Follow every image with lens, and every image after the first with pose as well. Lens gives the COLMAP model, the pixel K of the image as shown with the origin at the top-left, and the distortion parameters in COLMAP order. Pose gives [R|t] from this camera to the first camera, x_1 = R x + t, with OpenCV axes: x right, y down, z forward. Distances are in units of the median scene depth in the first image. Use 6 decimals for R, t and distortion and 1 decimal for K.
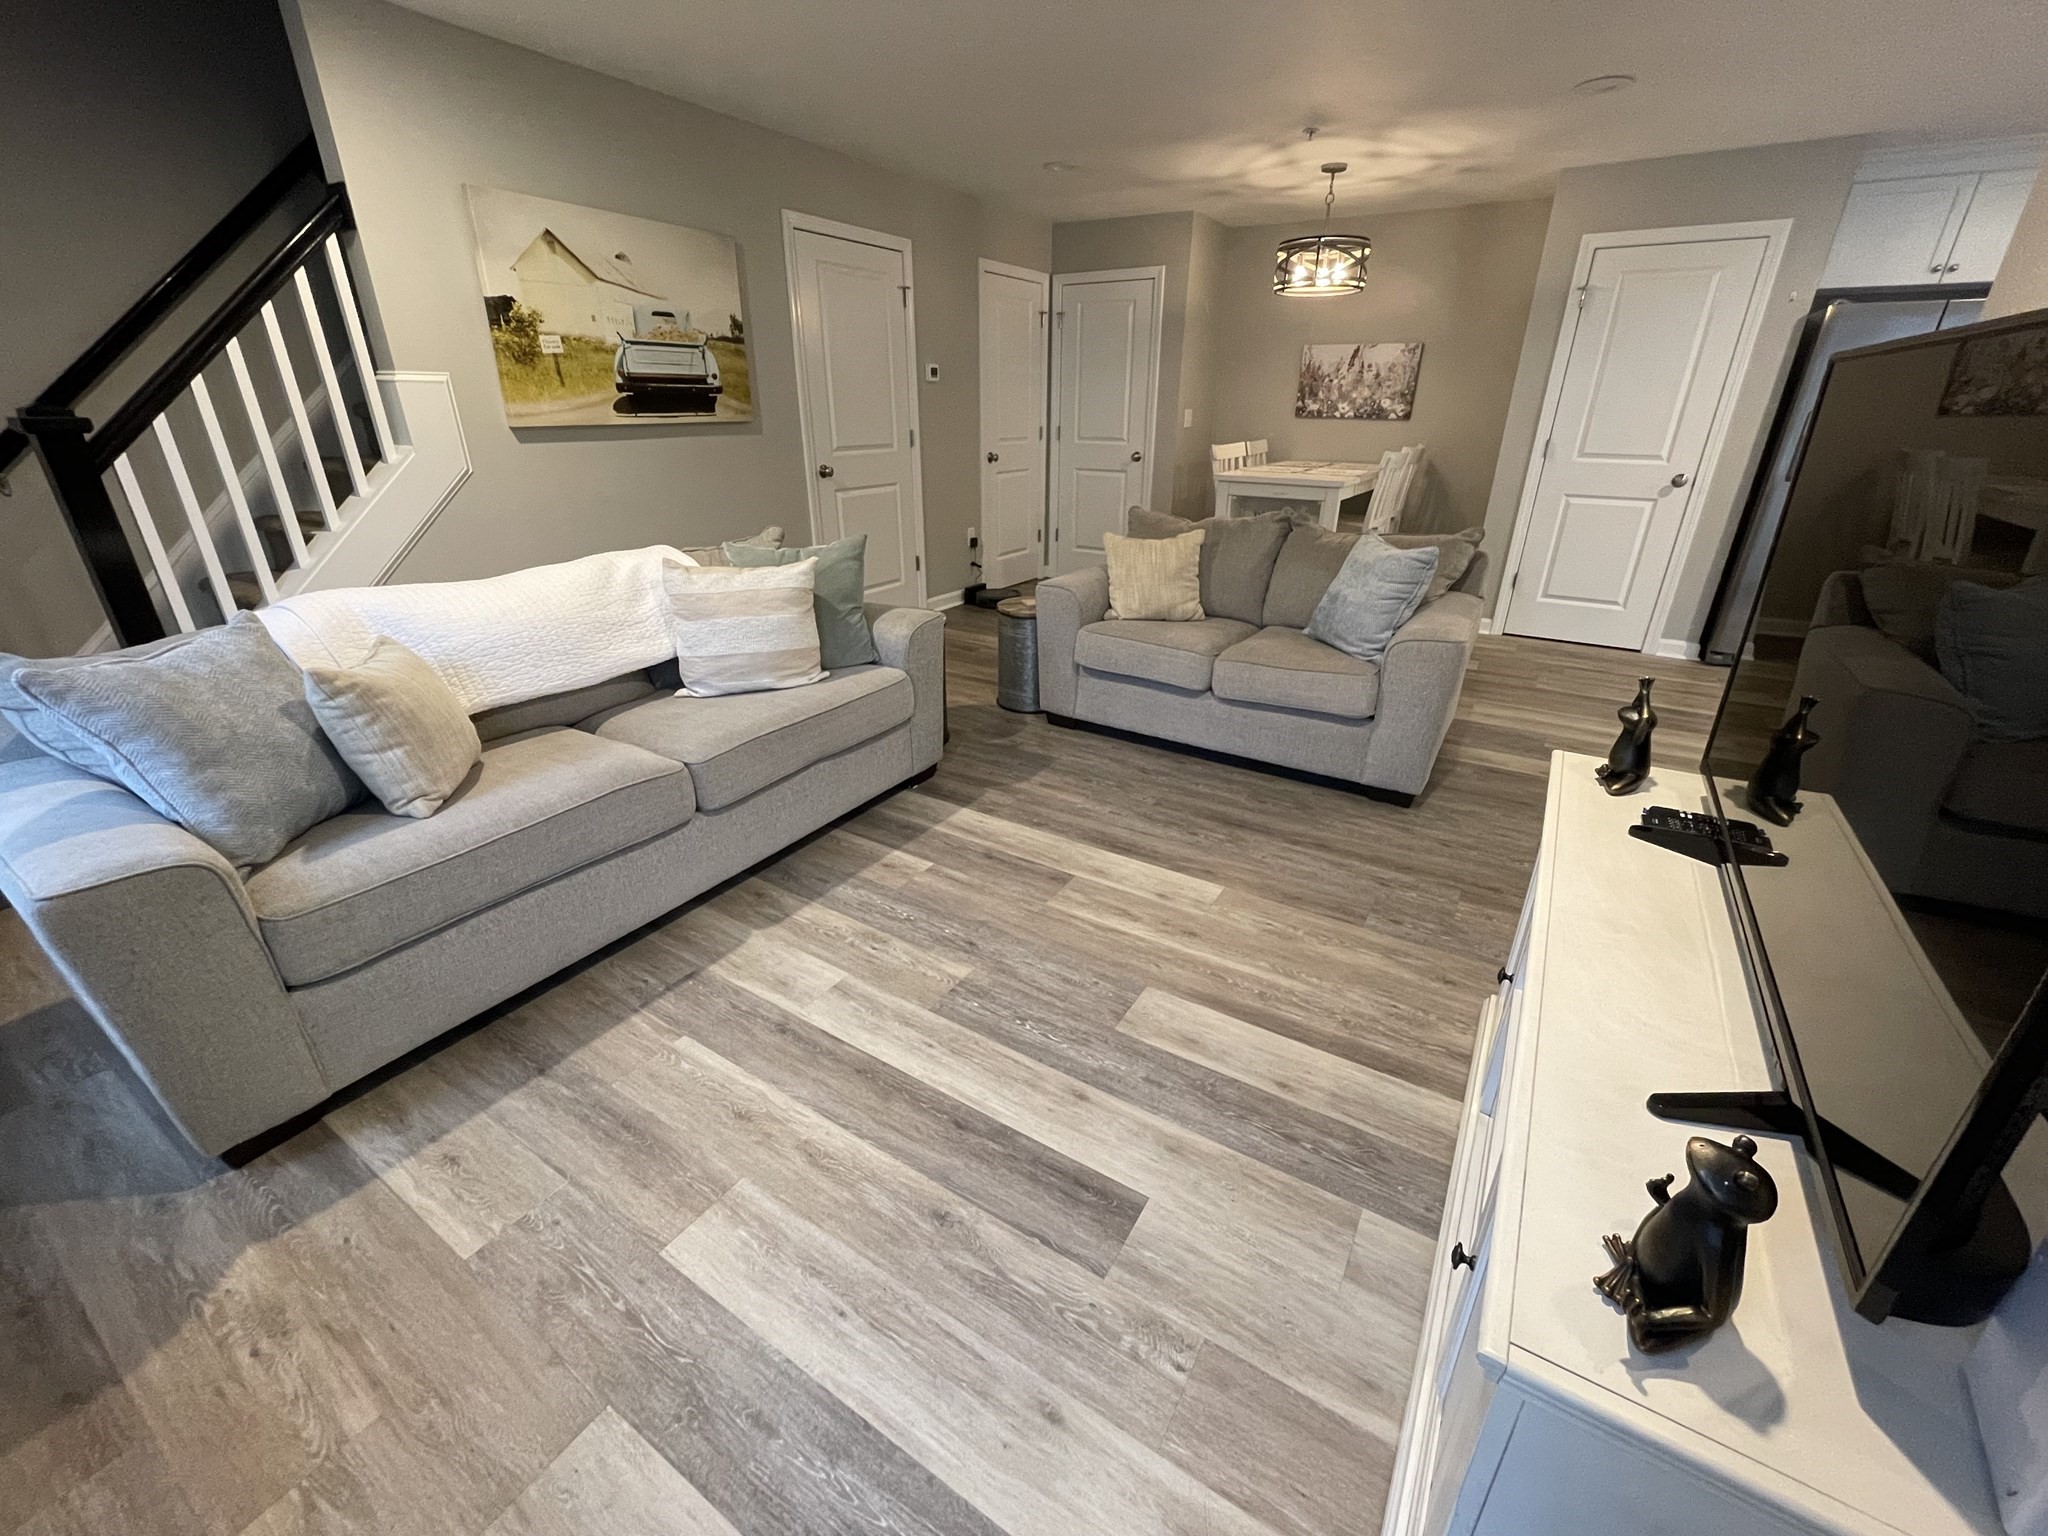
lens RADIAL K [[827.2, 0, 1027.9], [0, 827.2, 765.5], [0, 0, 1]] dist [-0.003147, -0.000027]
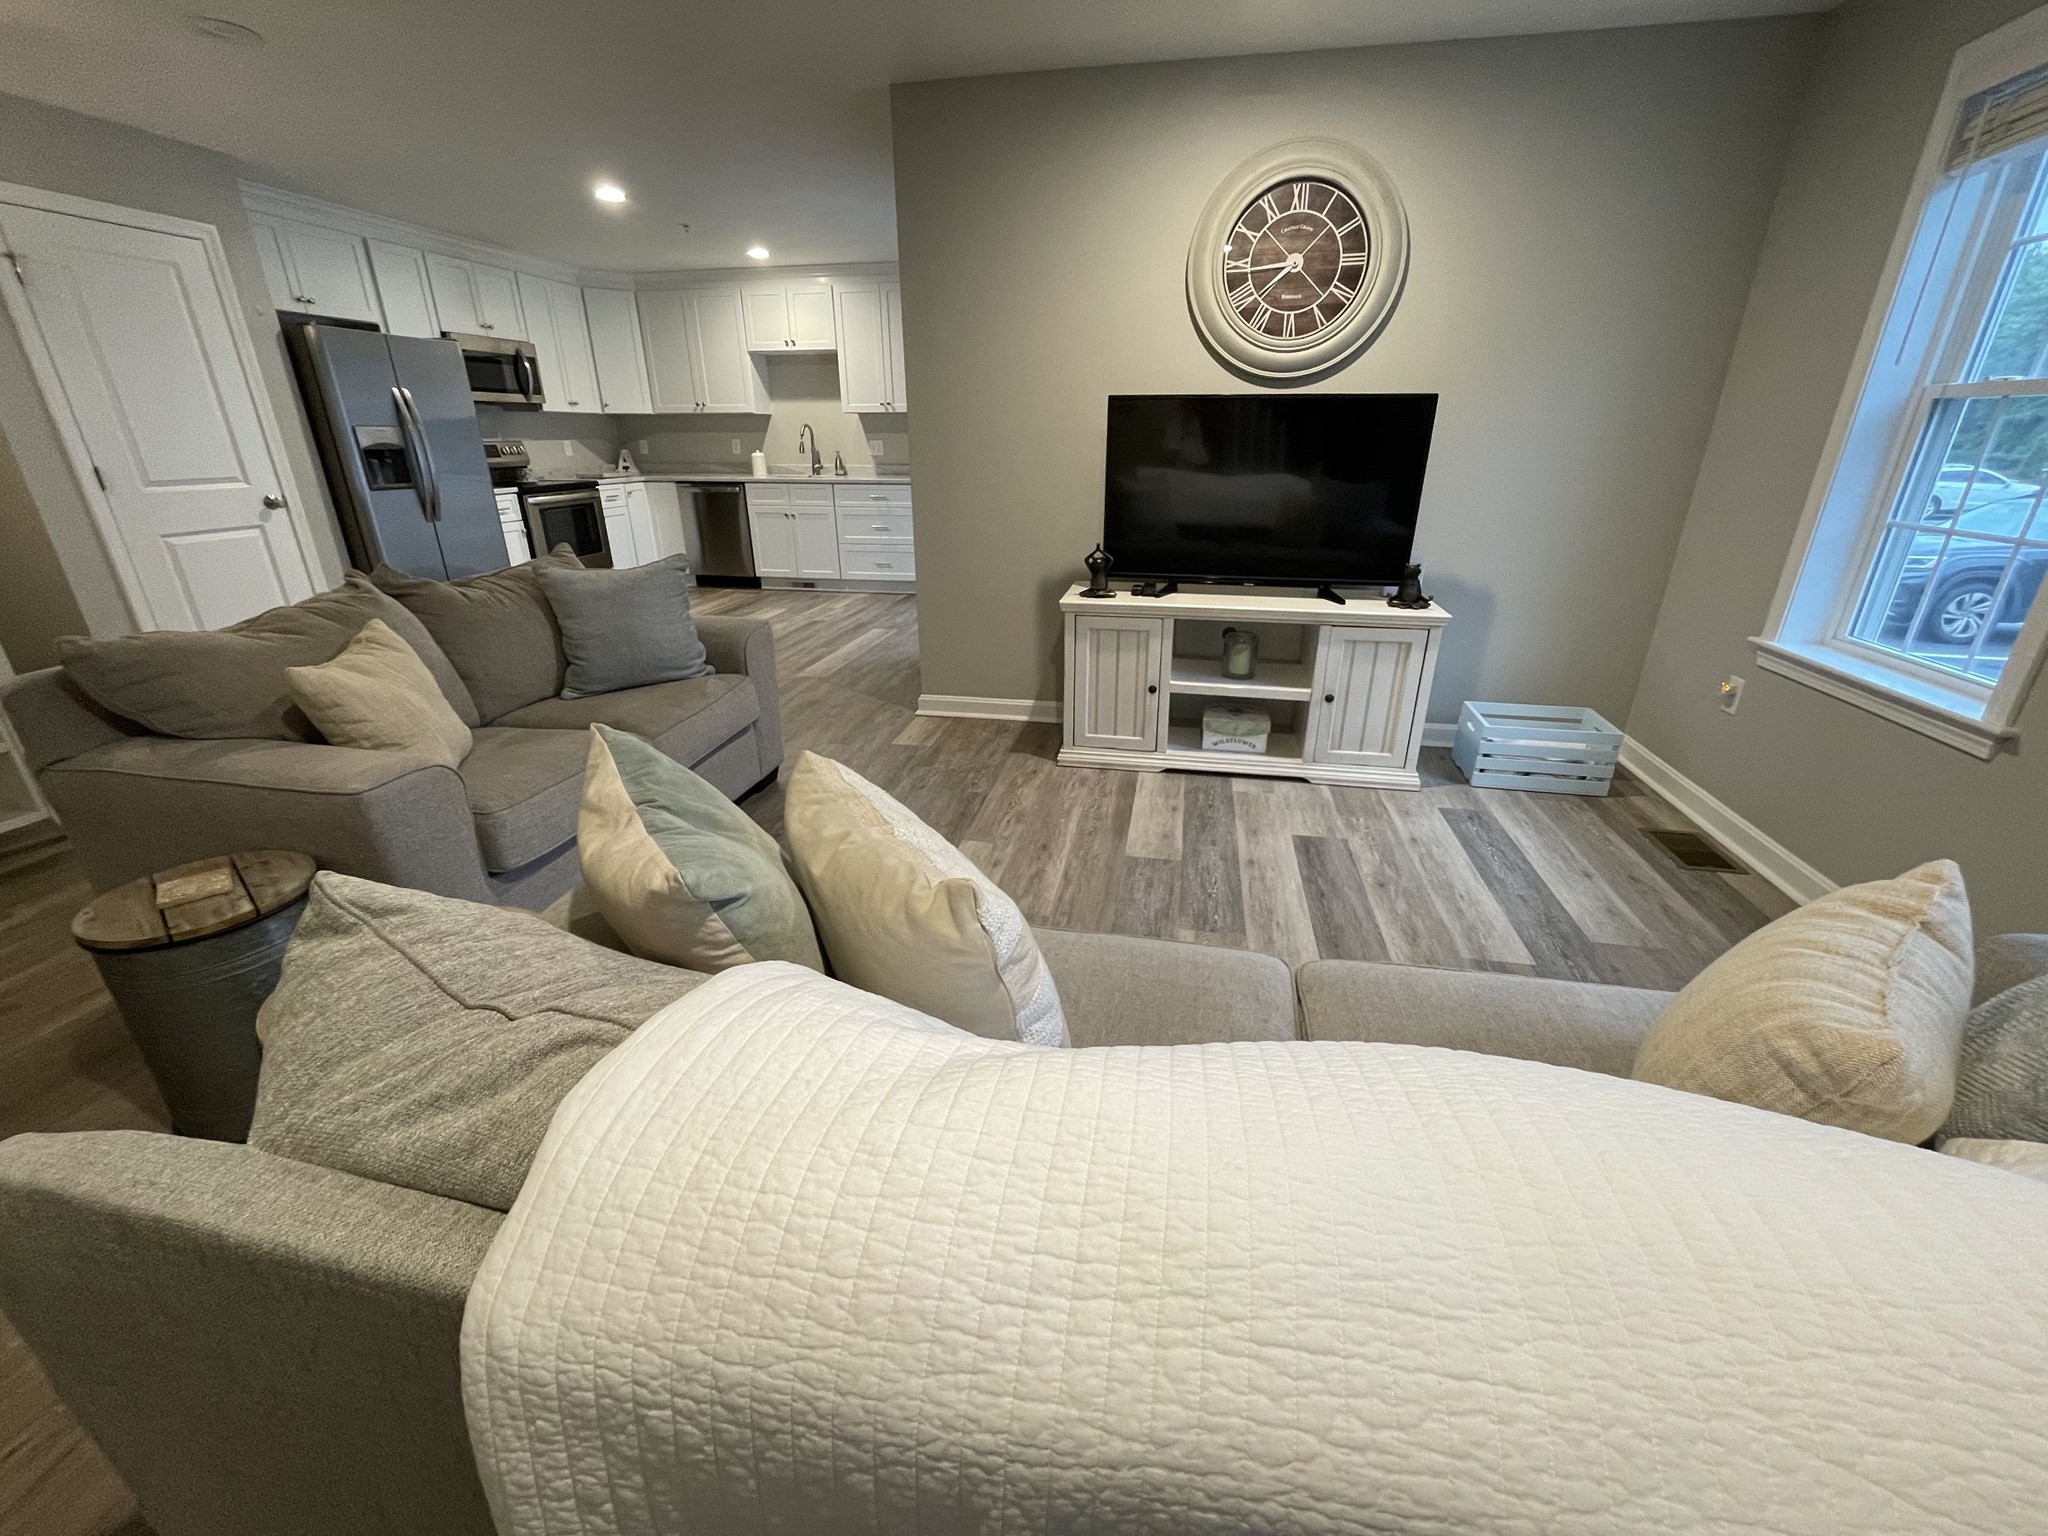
lens RADIAL K [[827.2, 0, 1027.5], [0, 827.2, 765.6], [0, 0, 1]] dist [-0.003147, -0.000027]
pose [[-0.361610, -0.354352, 0.862365, -0.516995], [0.373597, 0.792376, 0.482251, -0.314323], [-0.854204, 0.496563, -0.154146, 0.743022]]
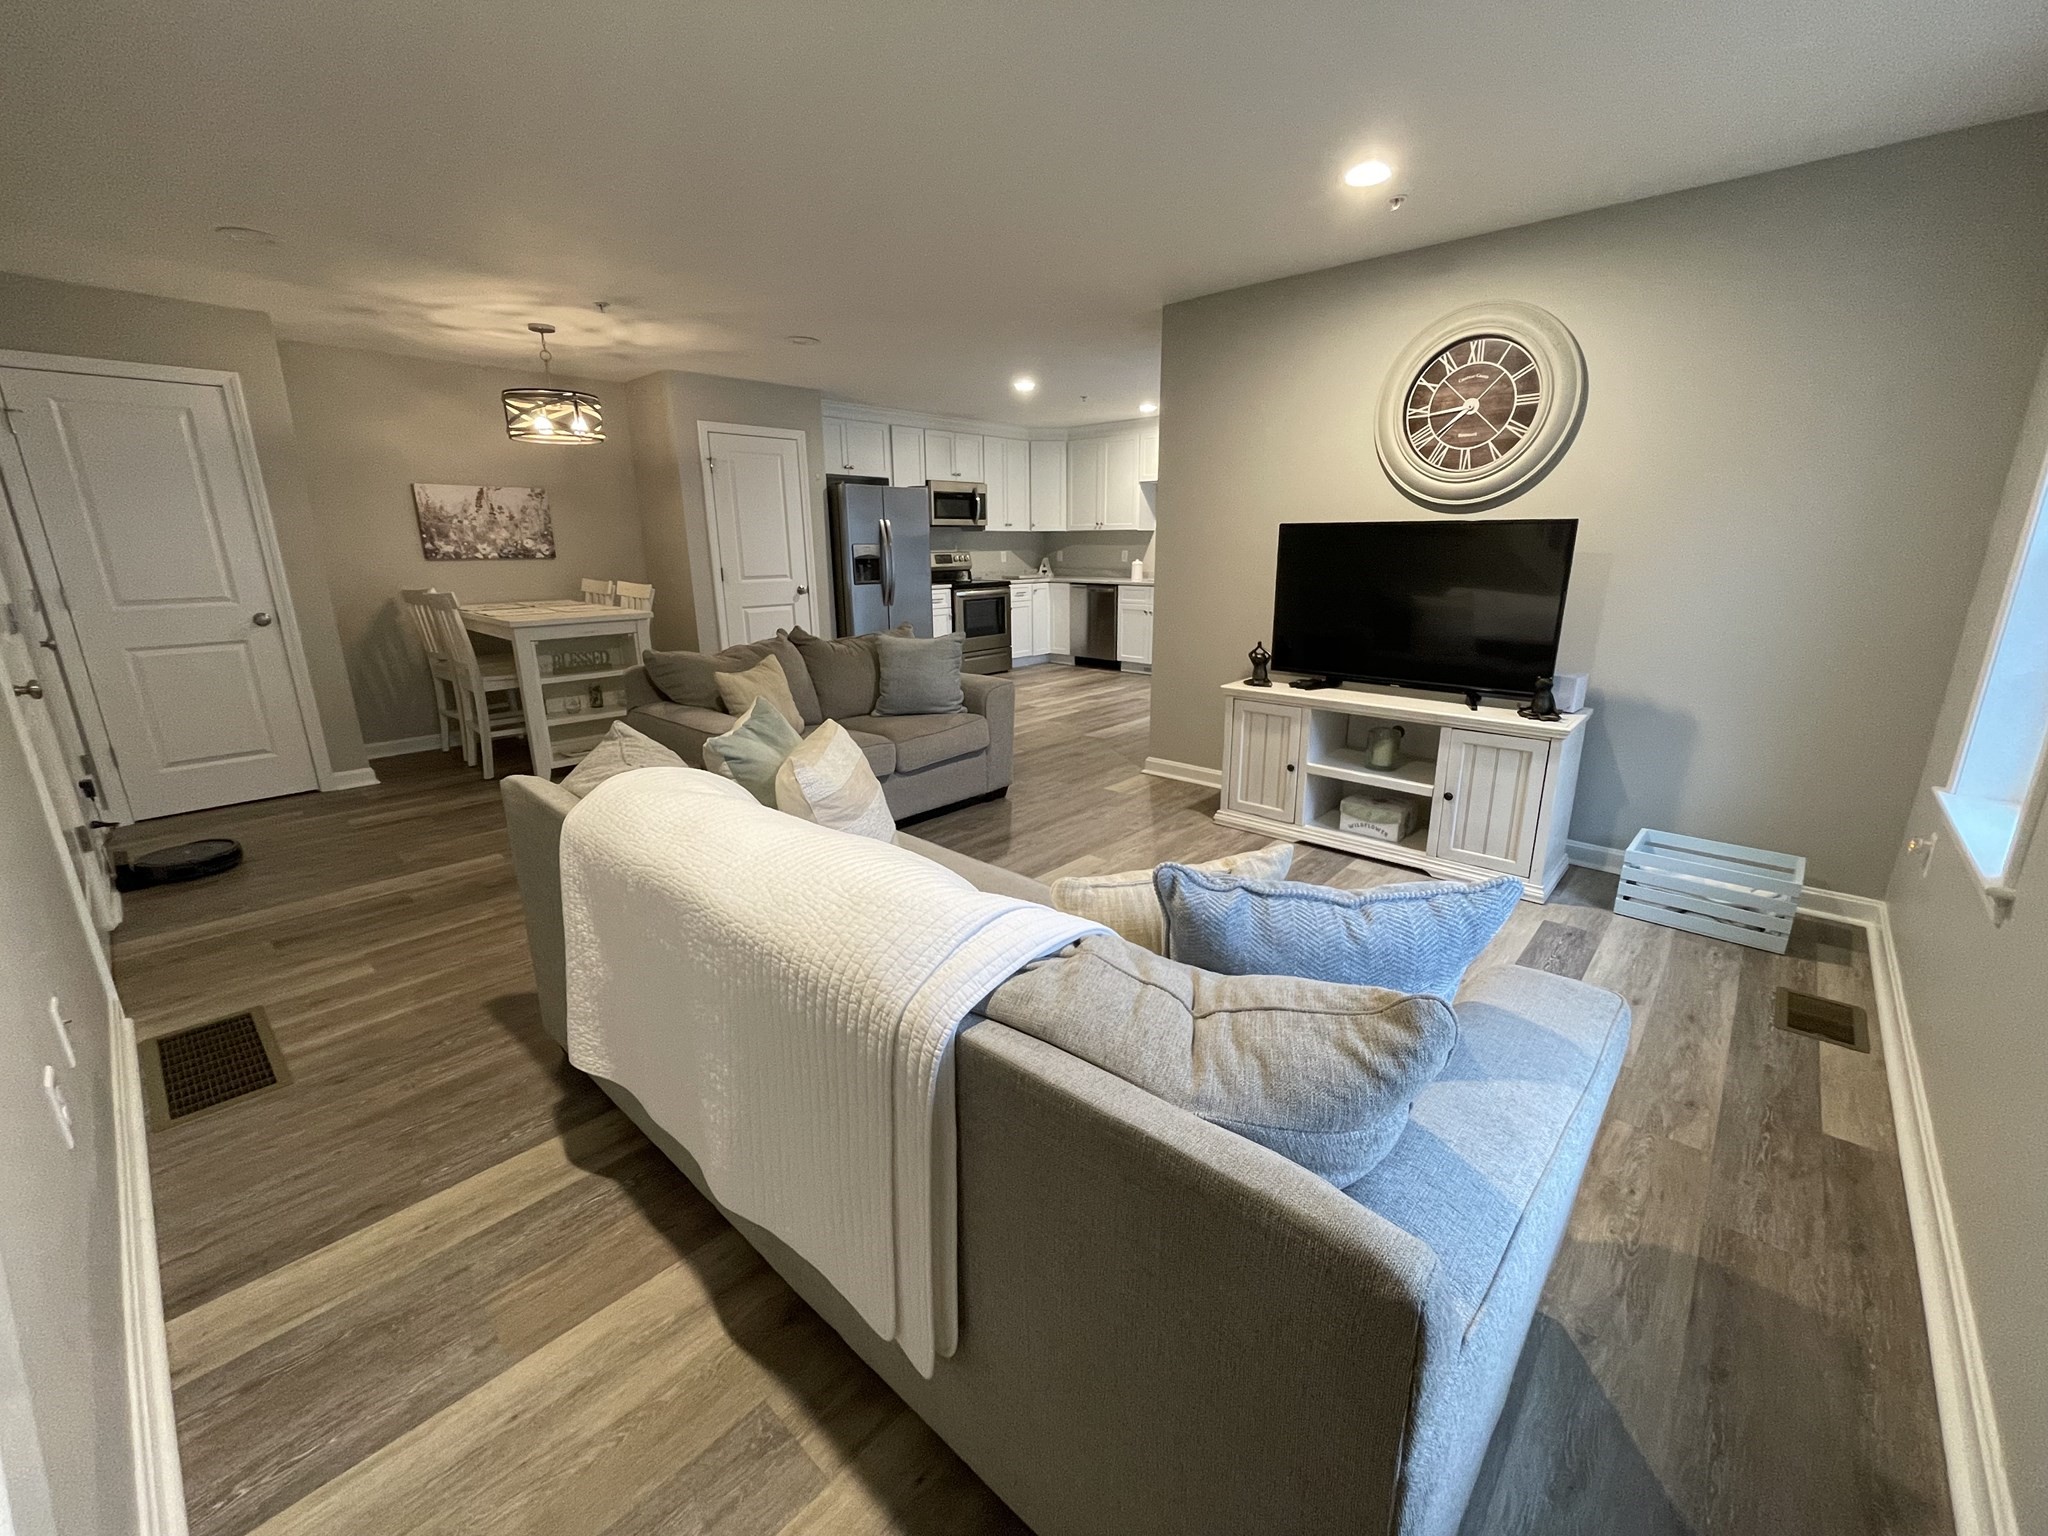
lens RADIAL K [[827.2, 0, 1027.4], [0, 827.2, 764.6], [0, 0, 1]] dist [-0.003147, -0.000027]
pose [[0.176386, -0.266083, 0.947675, -0.802481], [0.403437, 0.897730, 0.176970, -0.212767], [-0.897845, 0.351112, 0.265695, 0.461331]]
